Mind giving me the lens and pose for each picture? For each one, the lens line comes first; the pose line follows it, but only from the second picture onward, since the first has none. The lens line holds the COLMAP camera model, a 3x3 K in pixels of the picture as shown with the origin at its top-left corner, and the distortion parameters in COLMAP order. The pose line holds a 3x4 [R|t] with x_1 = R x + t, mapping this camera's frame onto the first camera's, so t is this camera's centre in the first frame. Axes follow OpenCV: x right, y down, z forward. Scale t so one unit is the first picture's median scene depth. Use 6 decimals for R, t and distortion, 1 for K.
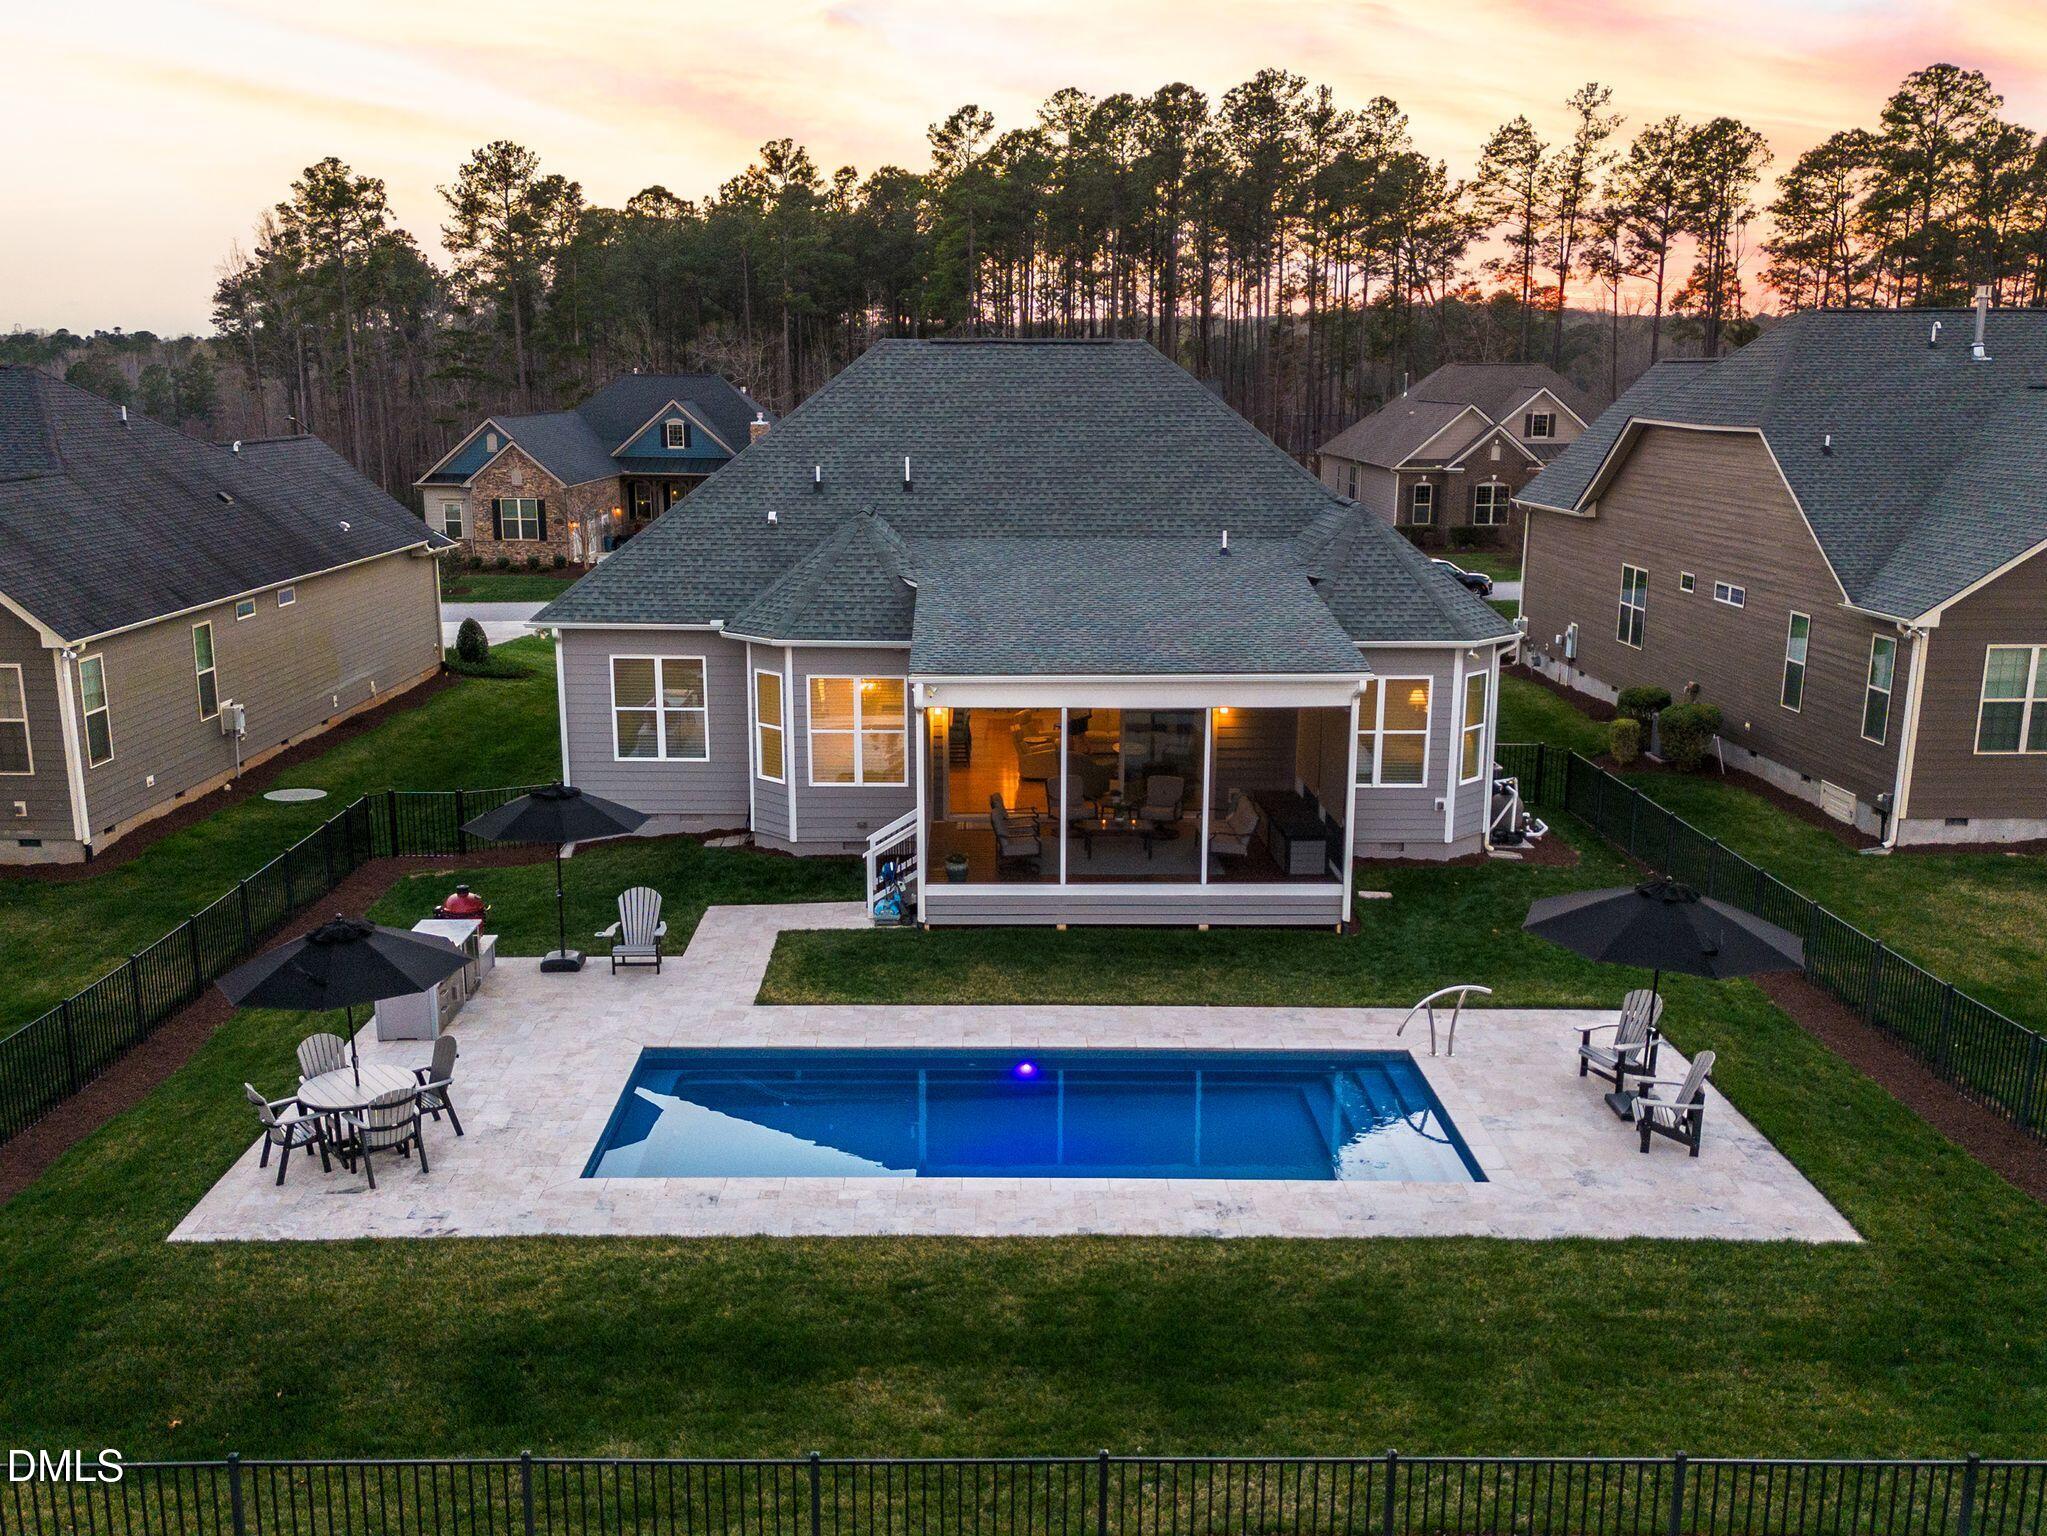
lens RADIAL K [[1704.6, 0, 1014.4], [0, 1704.6, 766.3], [0, 0, 1]] dist [0.010260, -0.000792]
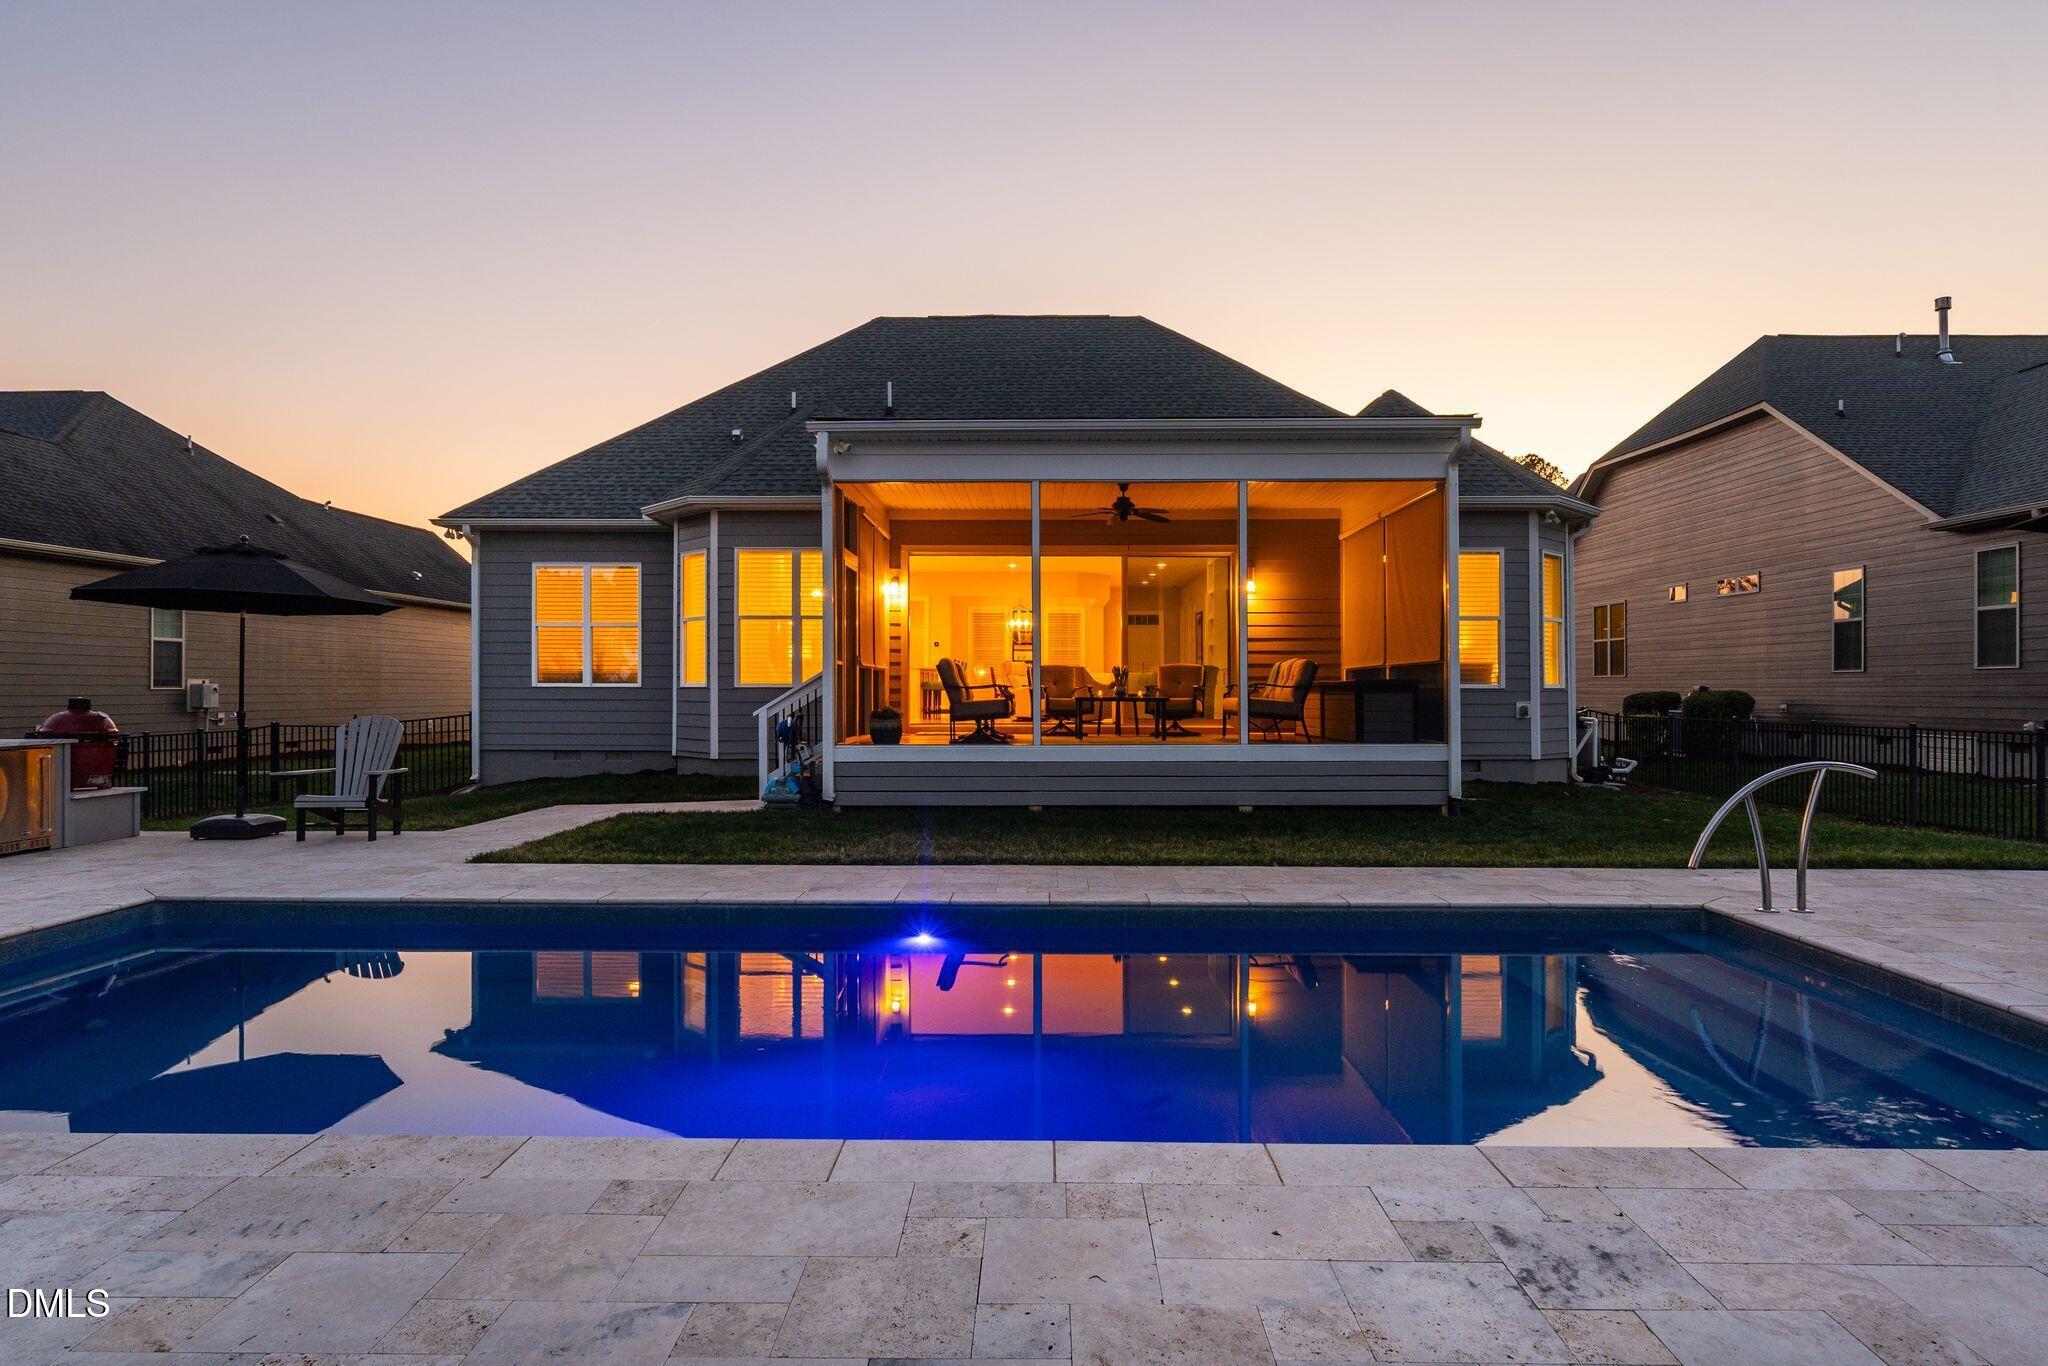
lens RADIAL K [[1110.6, 0, 1043.1], [0, 1110.6, 680.6], [0, 0, 1]] dist [-0.019875, 0.000406]
pose [[0.999834, -0.005388, -0.017423, 0.033862], [0.001306, 0.974071, -0.226239, 0.126221], [0.018190, 0.226179, 0.973916, 0.488216]]
